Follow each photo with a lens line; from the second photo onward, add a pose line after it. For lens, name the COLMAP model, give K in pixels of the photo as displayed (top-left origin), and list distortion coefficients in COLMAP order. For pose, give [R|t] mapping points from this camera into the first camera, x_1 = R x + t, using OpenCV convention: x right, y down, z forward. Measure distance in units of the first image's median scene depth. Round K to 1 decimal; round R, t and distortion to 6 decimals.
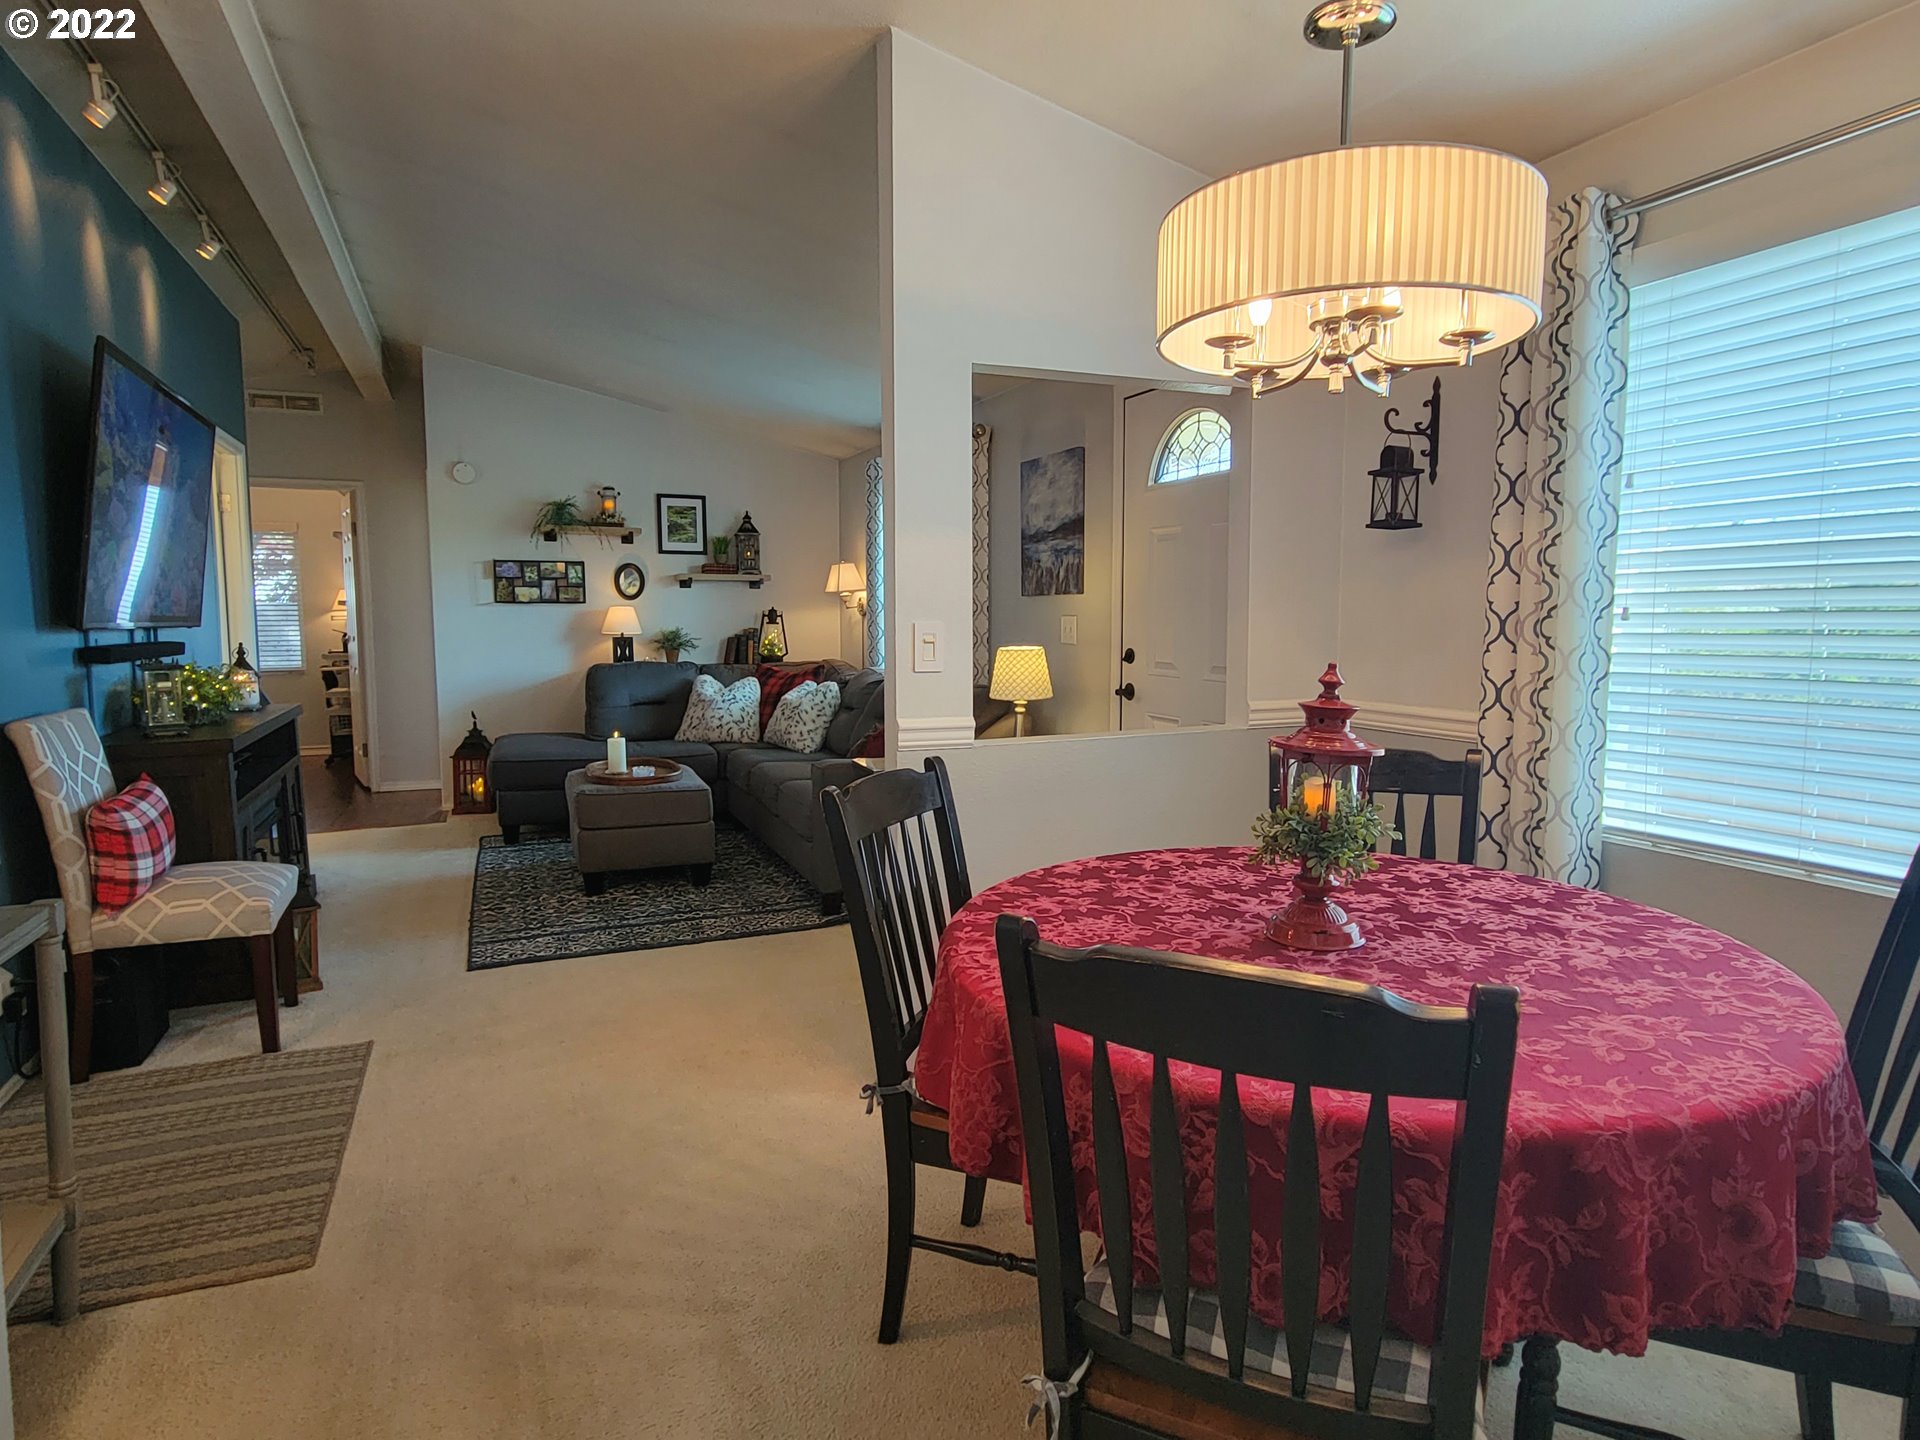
lens RADIAL K [[1170.4, 0, 960.0], [0, 1170.4, 720.0], [0, 0, 1]] dist [0.000492, -0.000487]
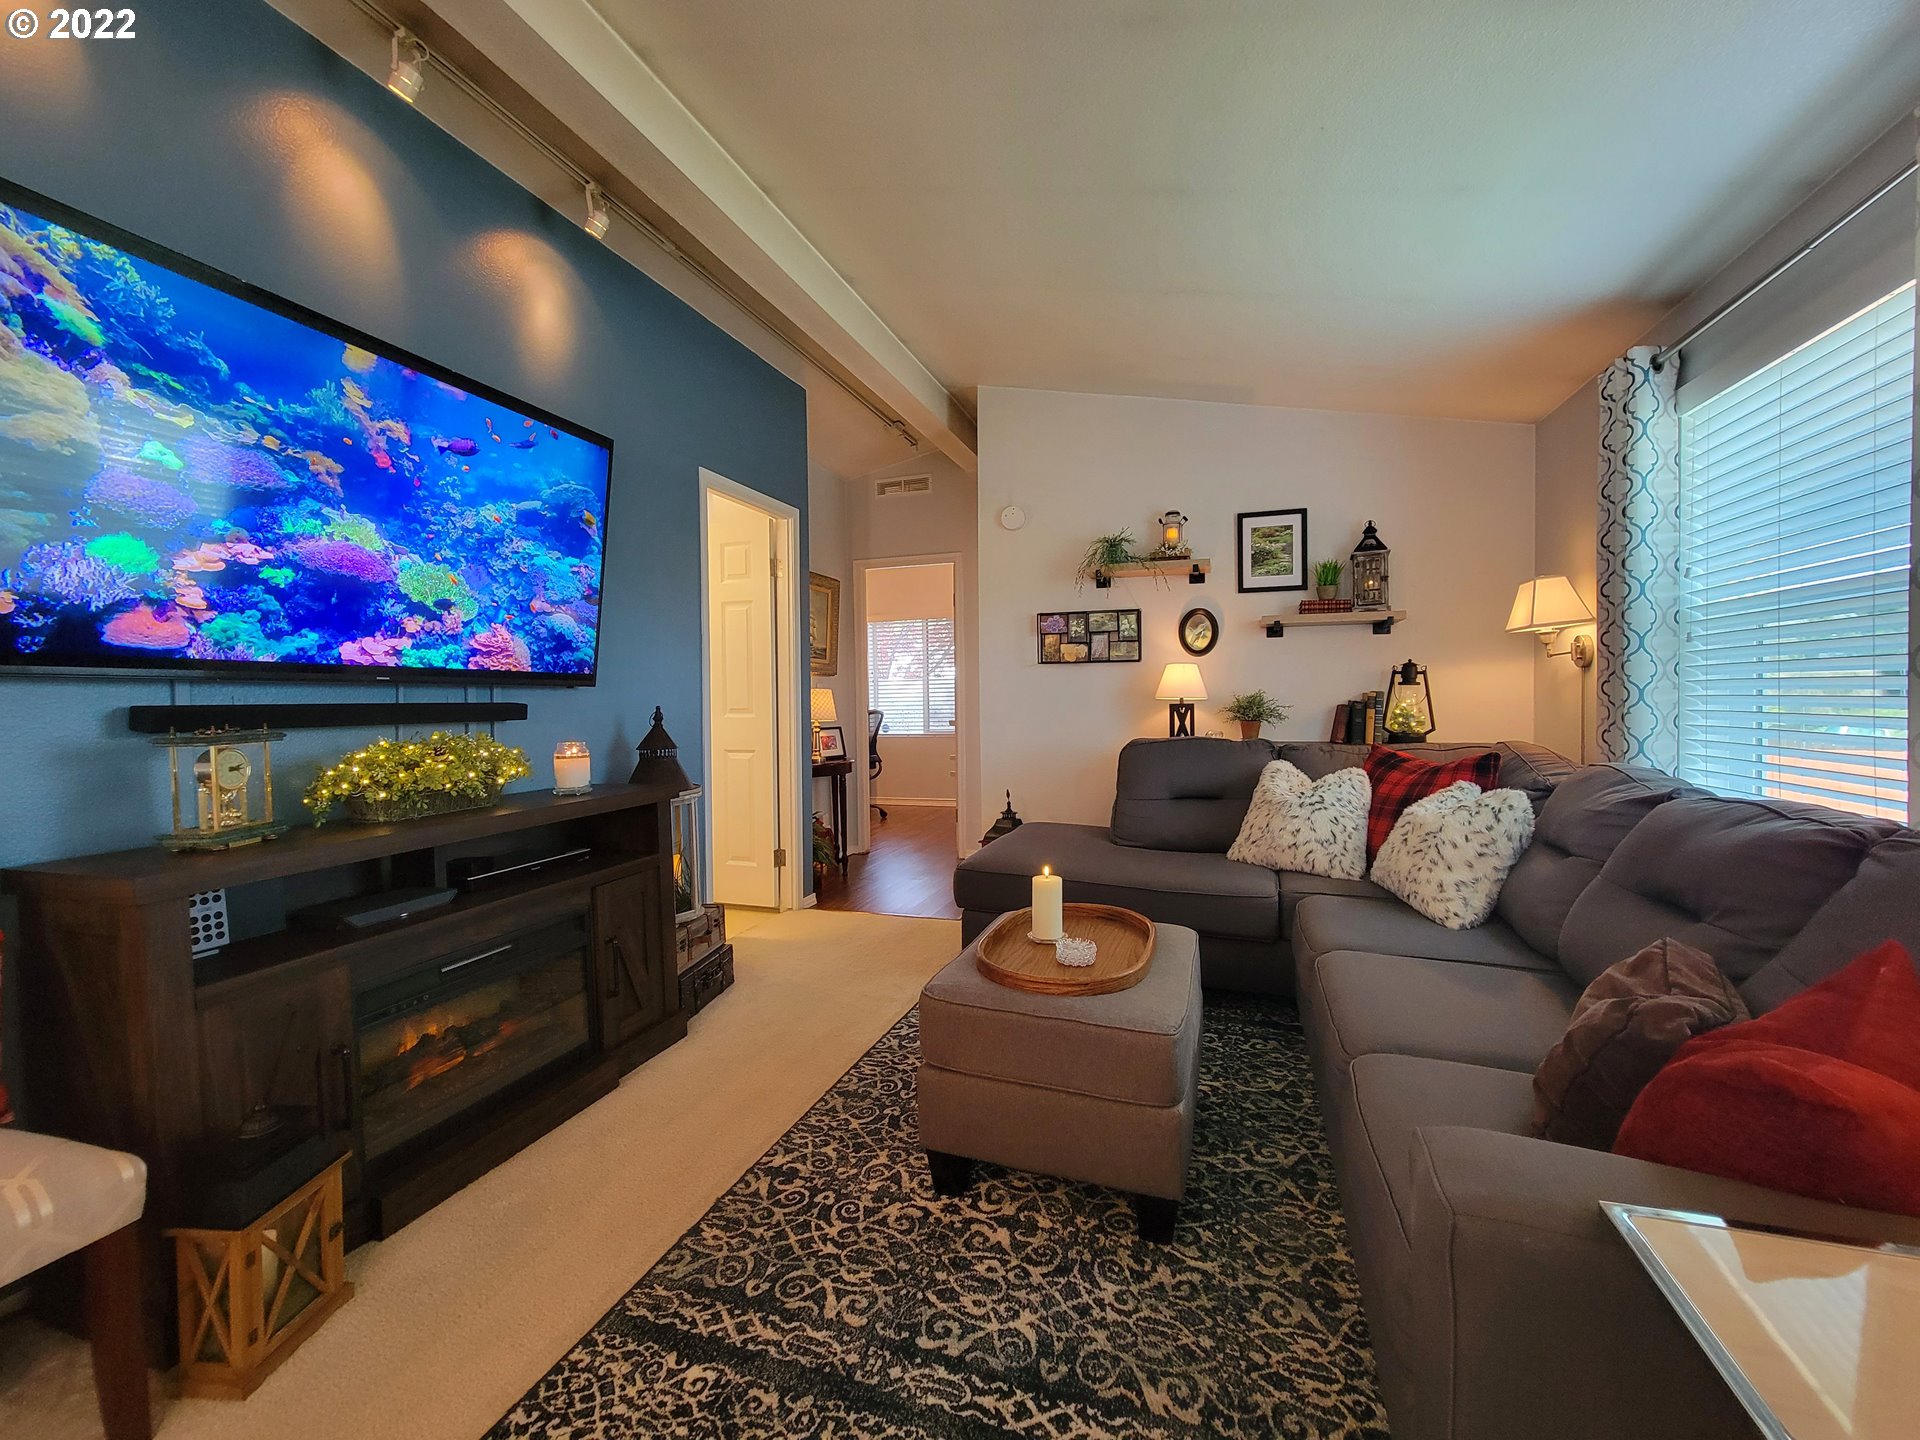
lens RADIAL K [[782.1, 0, 960.0], [0, 782.1, 720.0], [0, 0, 1]] dist [0.001331, -0.003903]
pose [[0.746782, 0.013982, -0.664922, -0.058129], [-0.052406, 0.997907, -0.037873, -0.033876], [0.663001, 0.063129, 0.745952, 0.530060]]
